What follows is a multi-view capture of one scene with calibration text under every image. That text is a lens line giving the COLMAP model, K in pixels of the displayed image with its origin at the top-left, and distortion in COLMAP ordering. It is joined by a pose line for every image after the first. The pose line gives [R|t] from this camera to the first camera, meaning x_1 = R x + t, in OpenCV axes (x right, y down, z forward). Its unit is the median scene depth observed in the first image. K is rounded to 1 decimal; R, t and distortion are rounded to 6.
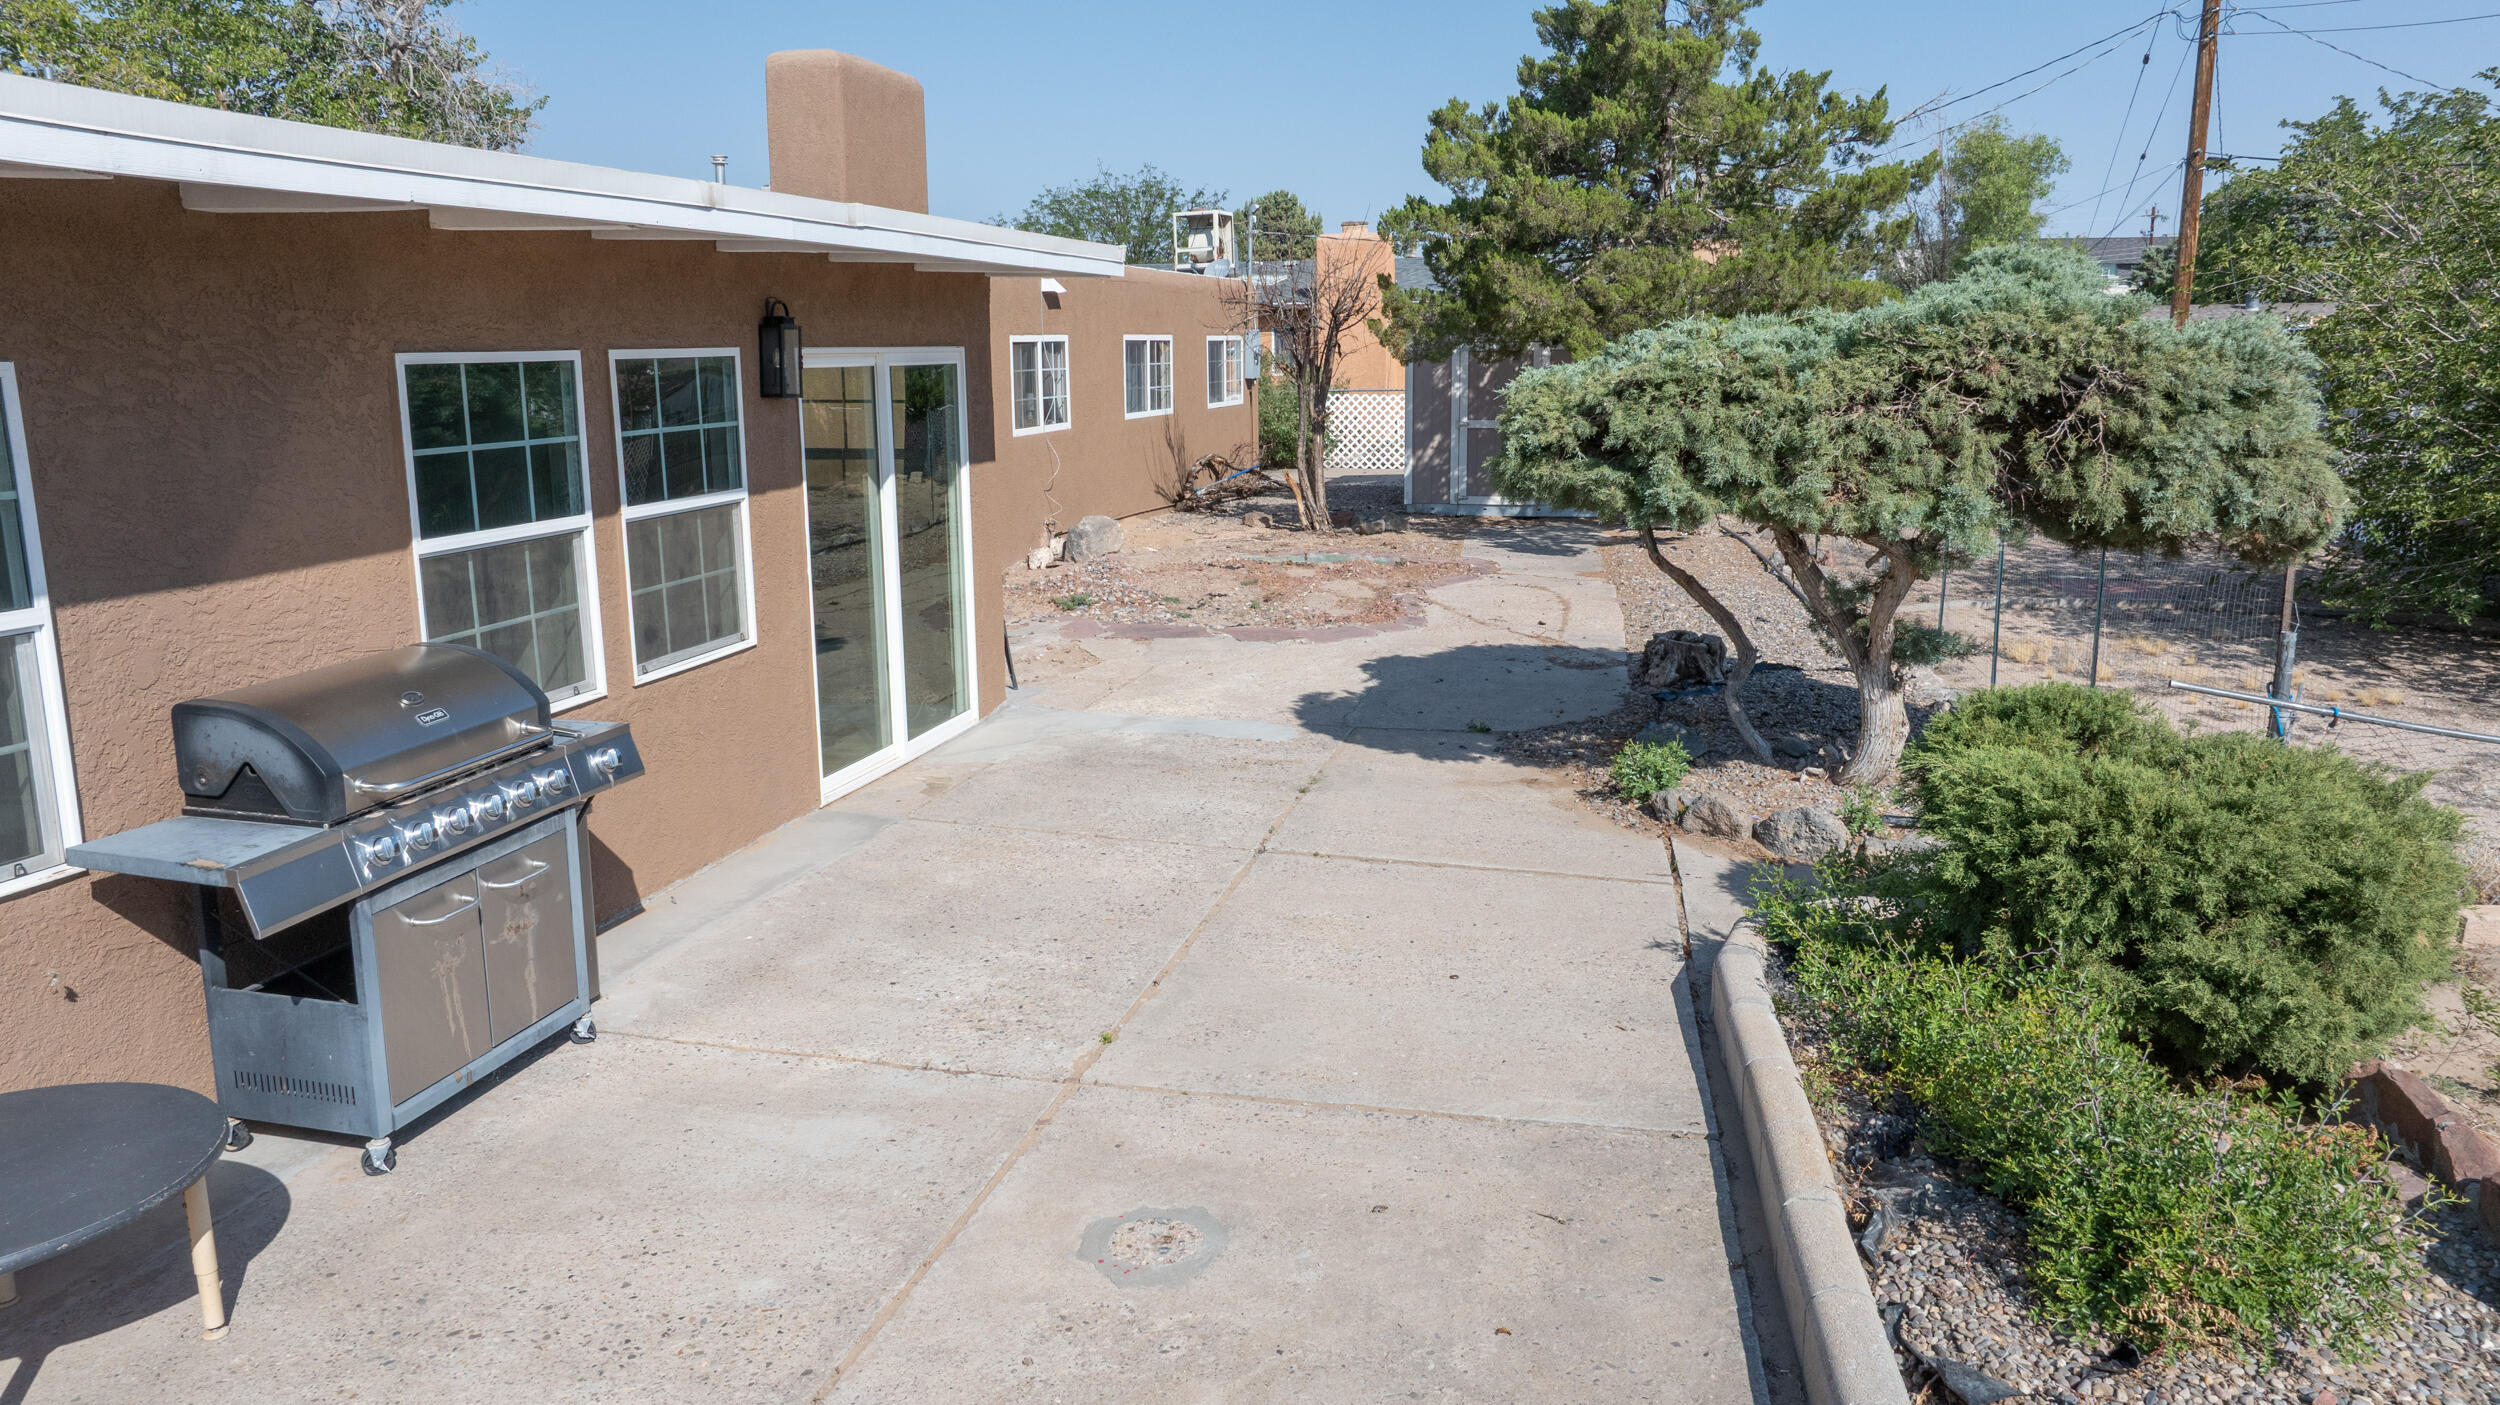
lens RADIAL K [[1761.3, 0, 1251.2], [0, 1761.3, 691.5], [0, 0, 1]] dist [-0.025579, 0.023388]
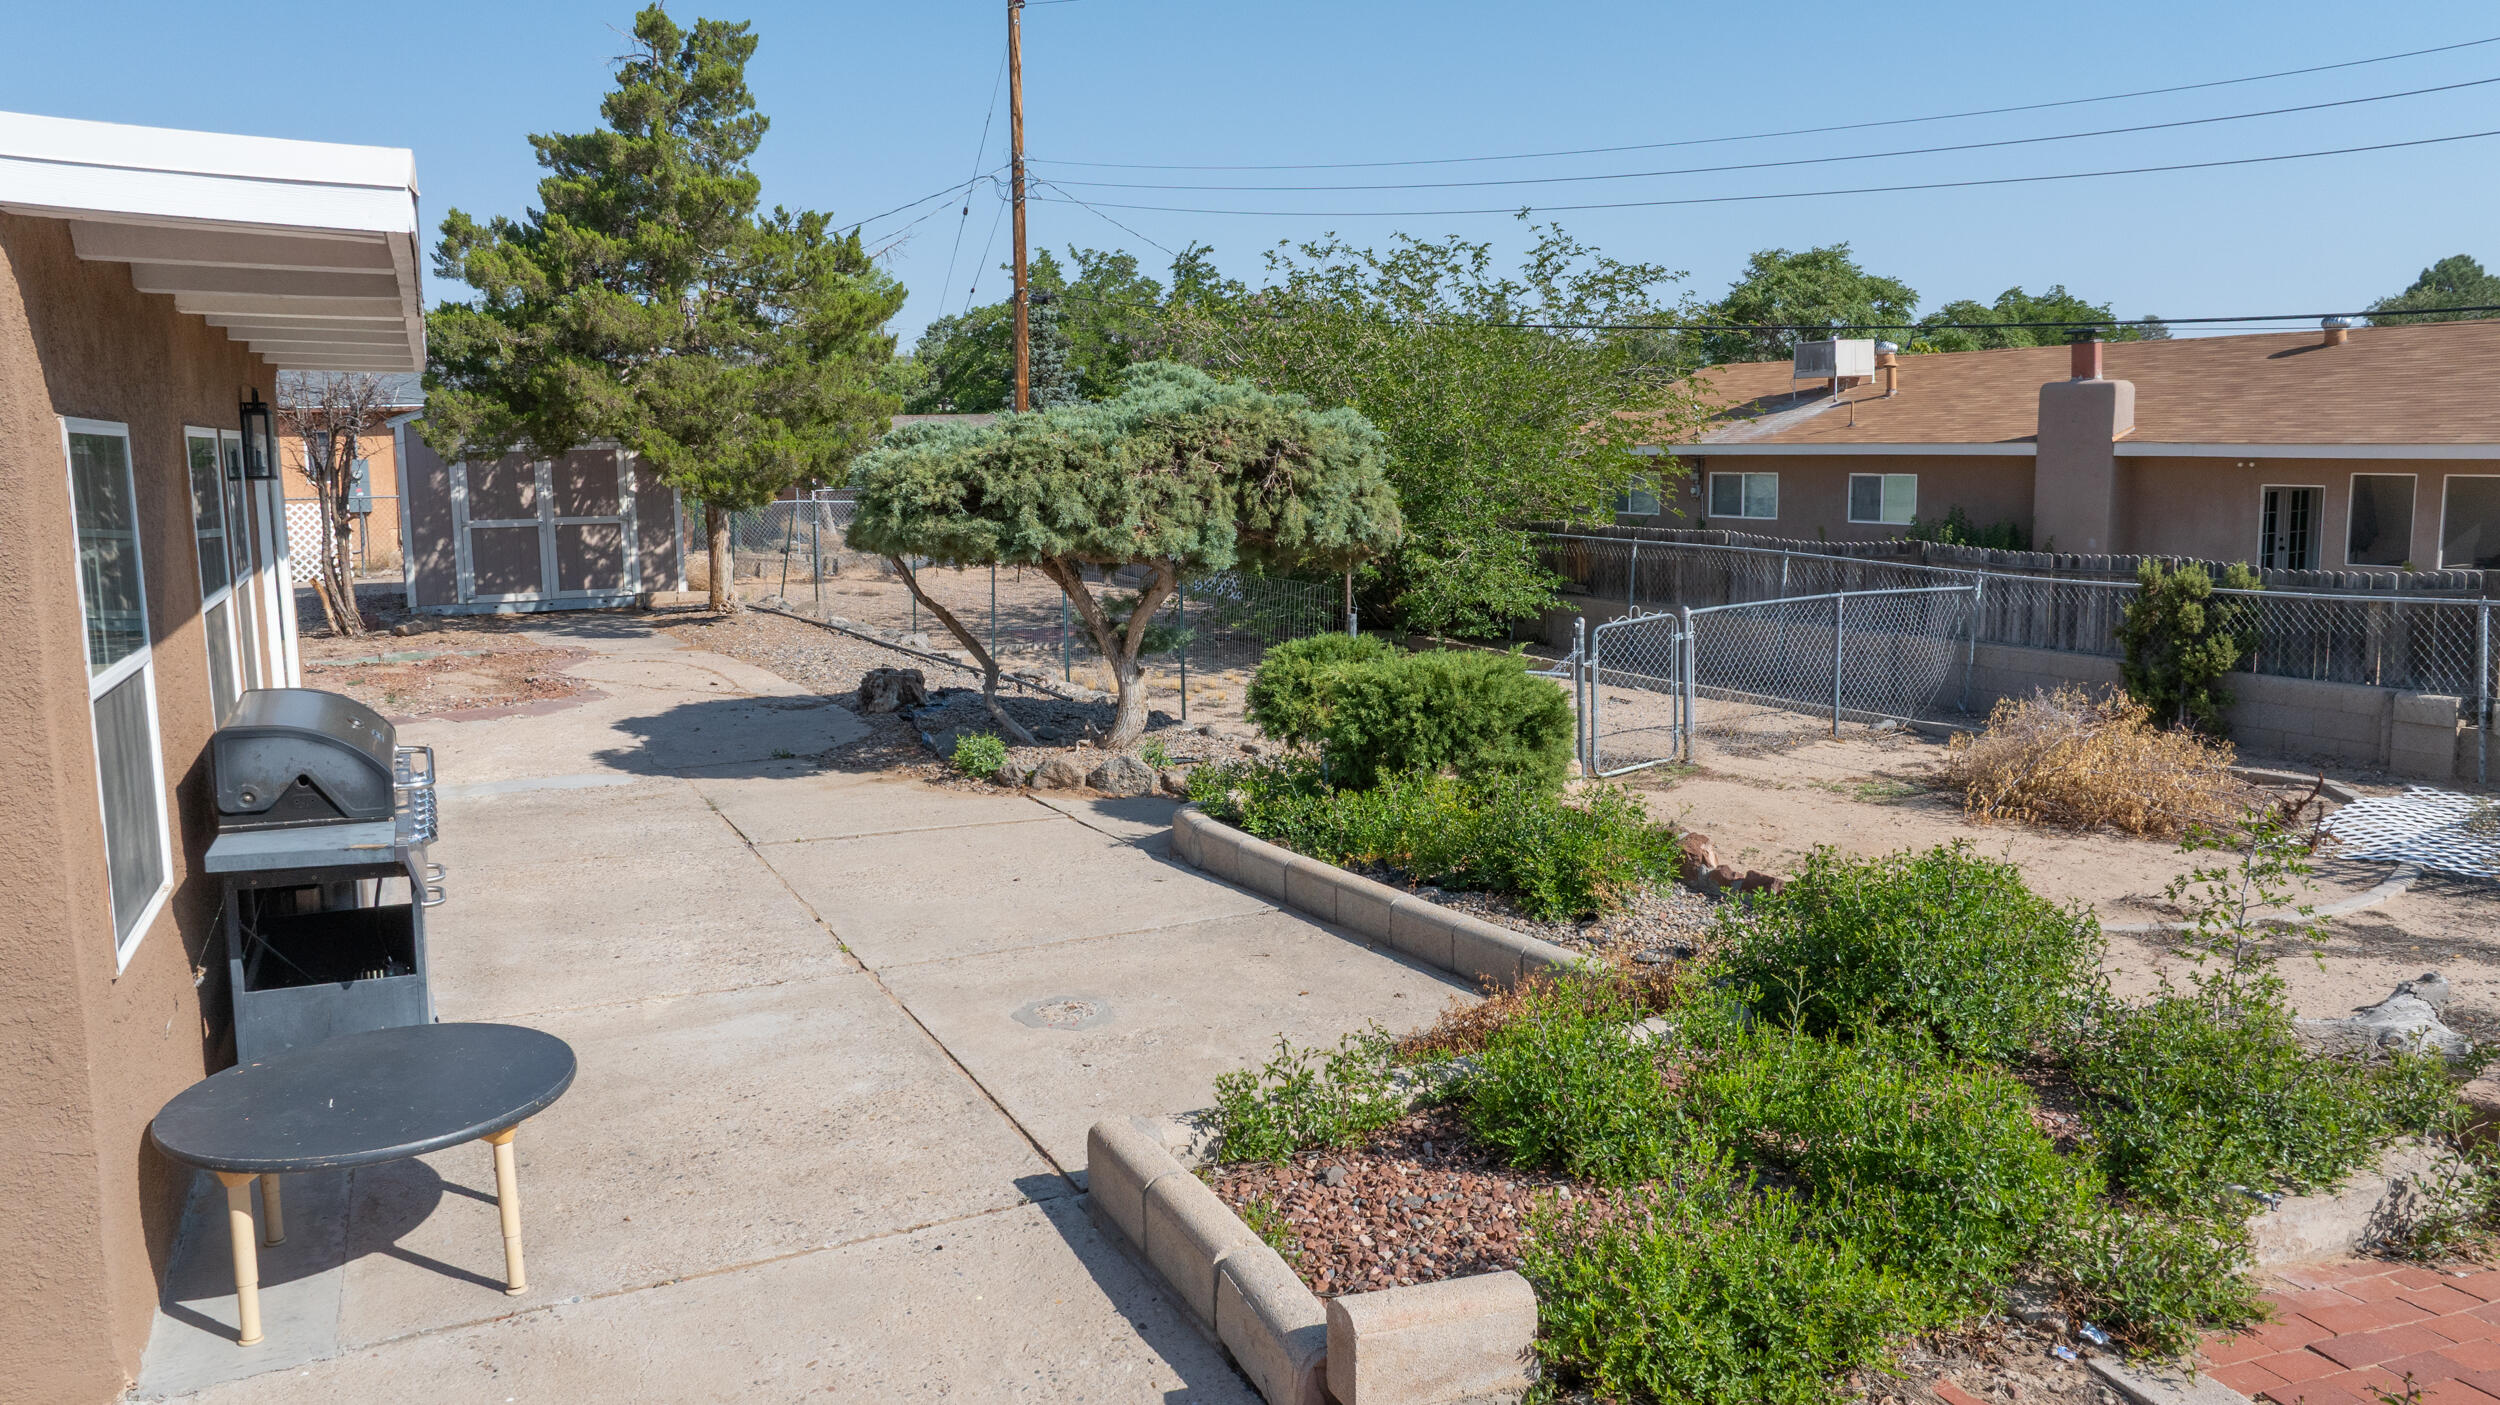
lens RADIAL K [[1764.1, 0, 1250.0], [0, 1764.1, 702.5], [0, 0, 1]] dist [-0.019135, 0.002214]
pose [[0.774260, -0.094375, 0.625792, -0.464421], [0.129668, 0.991498, -0.010904, 0.049847], [-0.619442, 0.089588, 0.779914, -0.156336]]
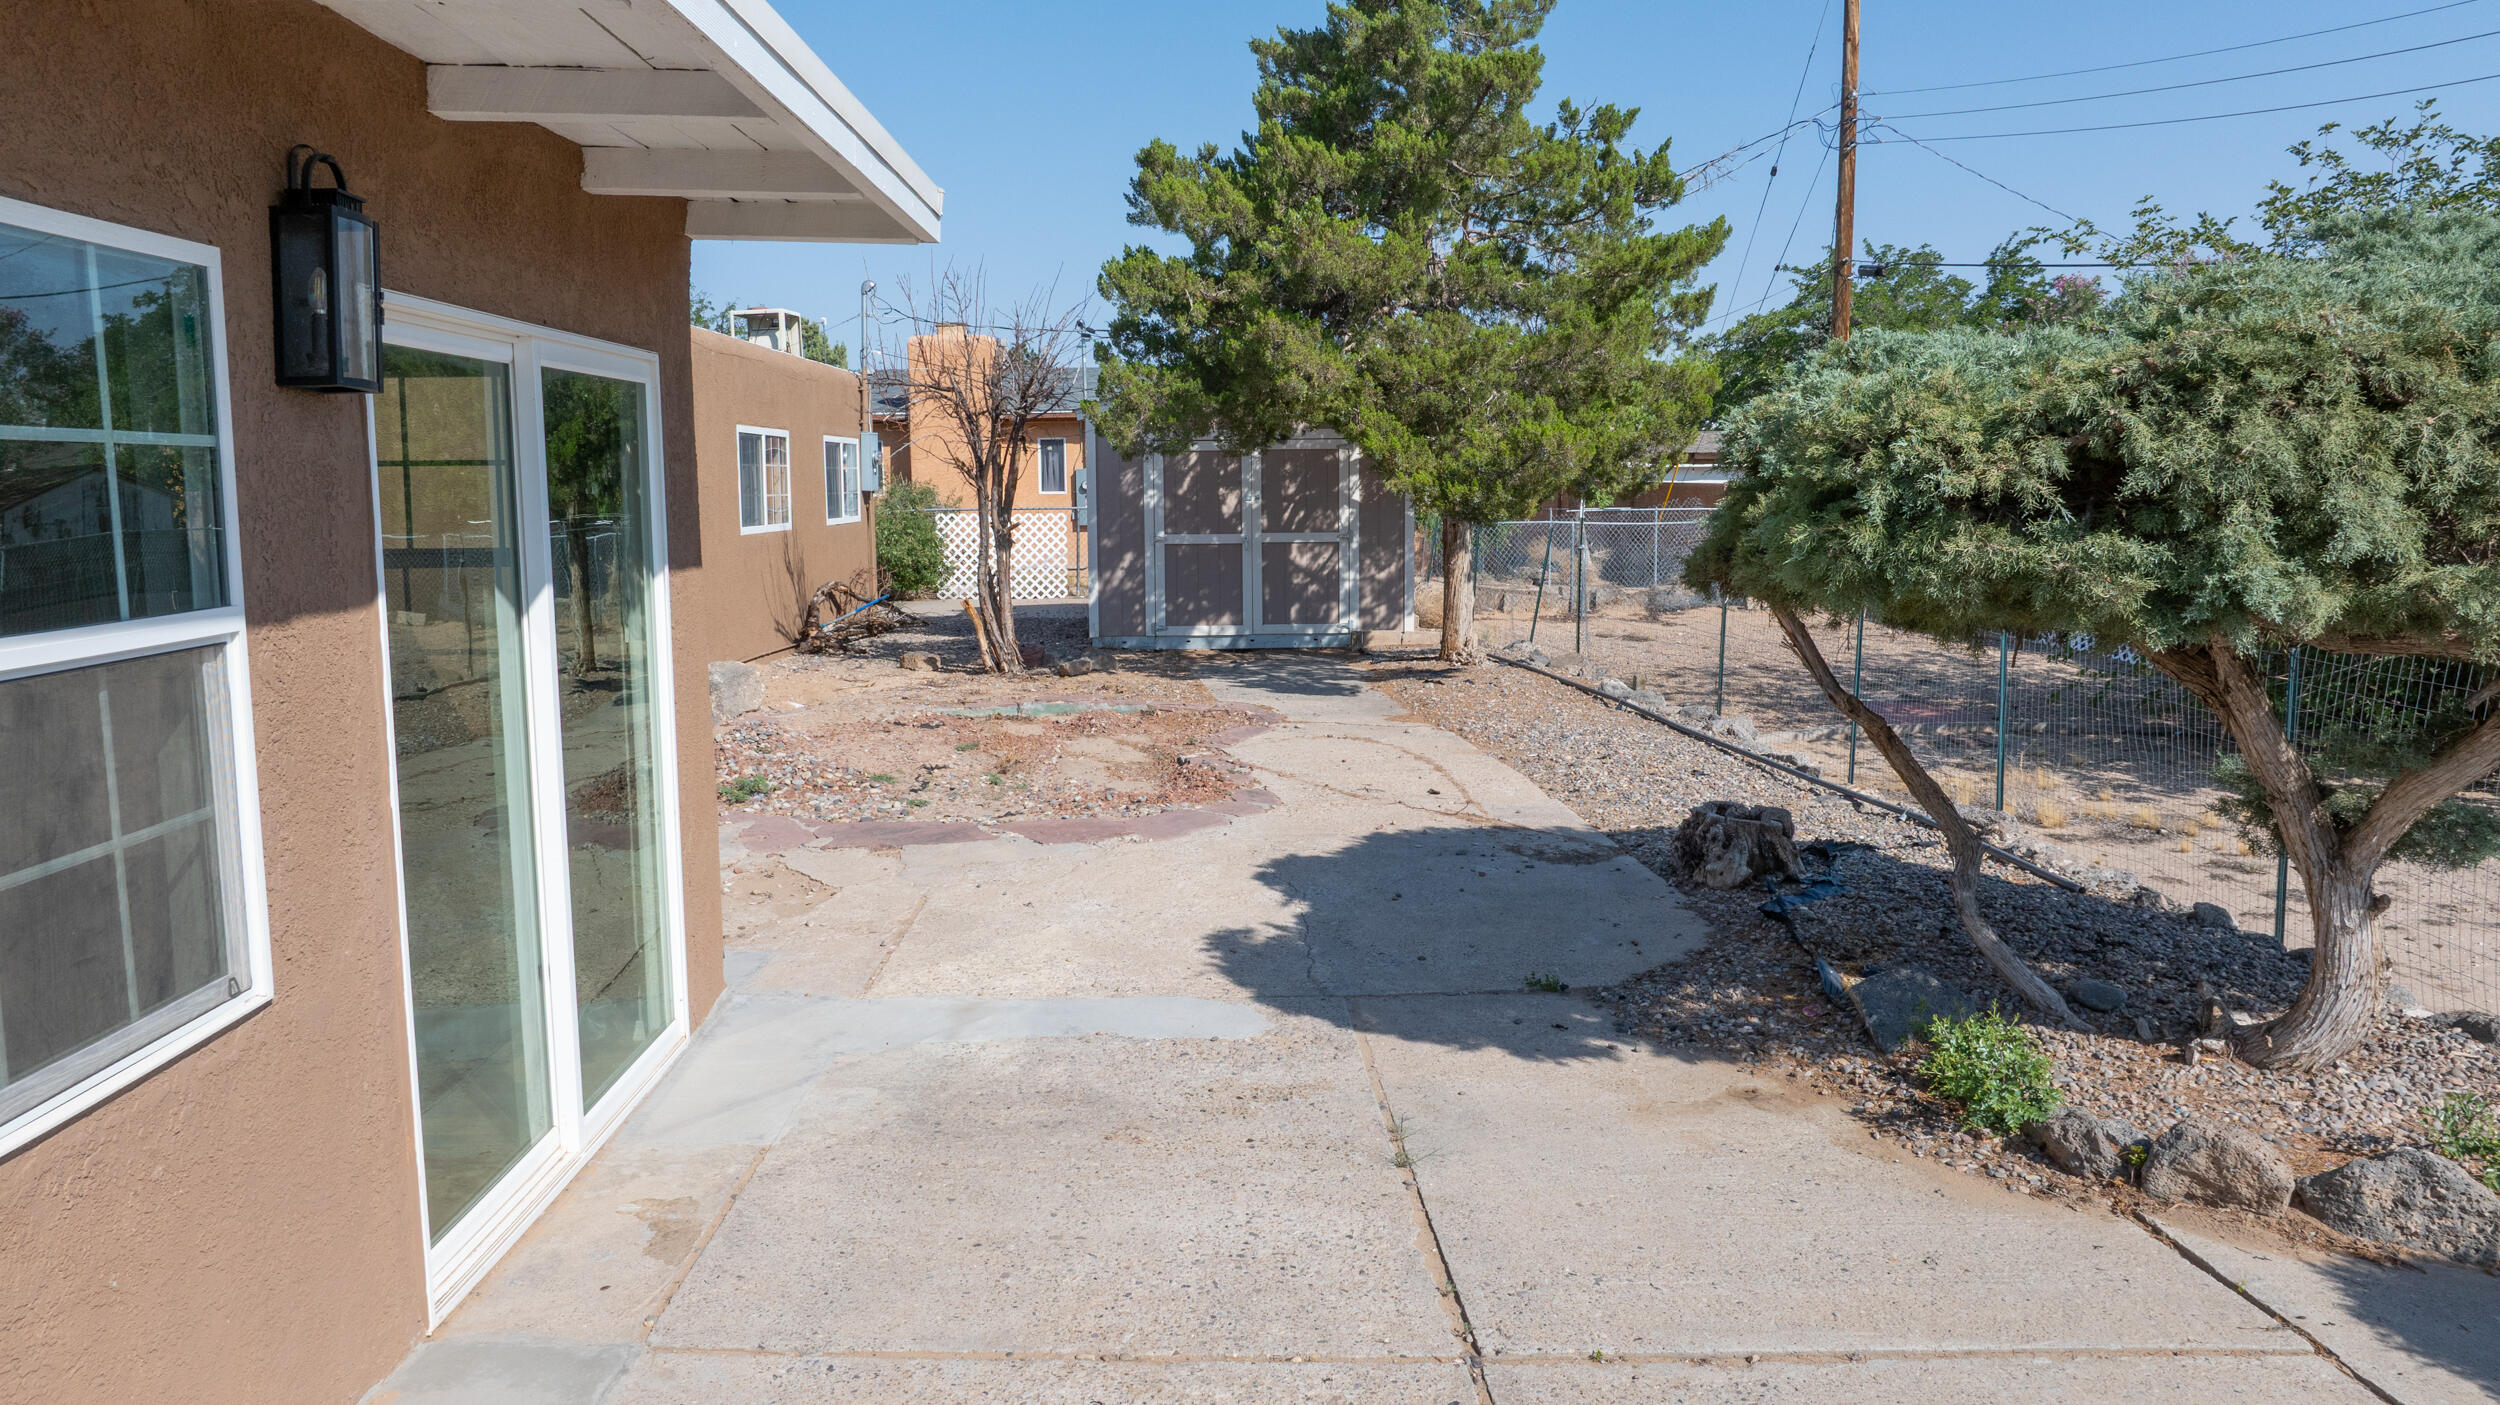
lens RADIAL K [[1765.1, 0, 1256.2], [0, 1765.1, 689.1], [0, 0, 1]] dist [-0.026619, 0.003373]
pose [[0.961883, -0.031181, 0.271679, -0.167876], [0.052538, 0.996042, -0.071692, -0.054914], [-0.268368, 0.083232, 0.959714, 0.540222]]
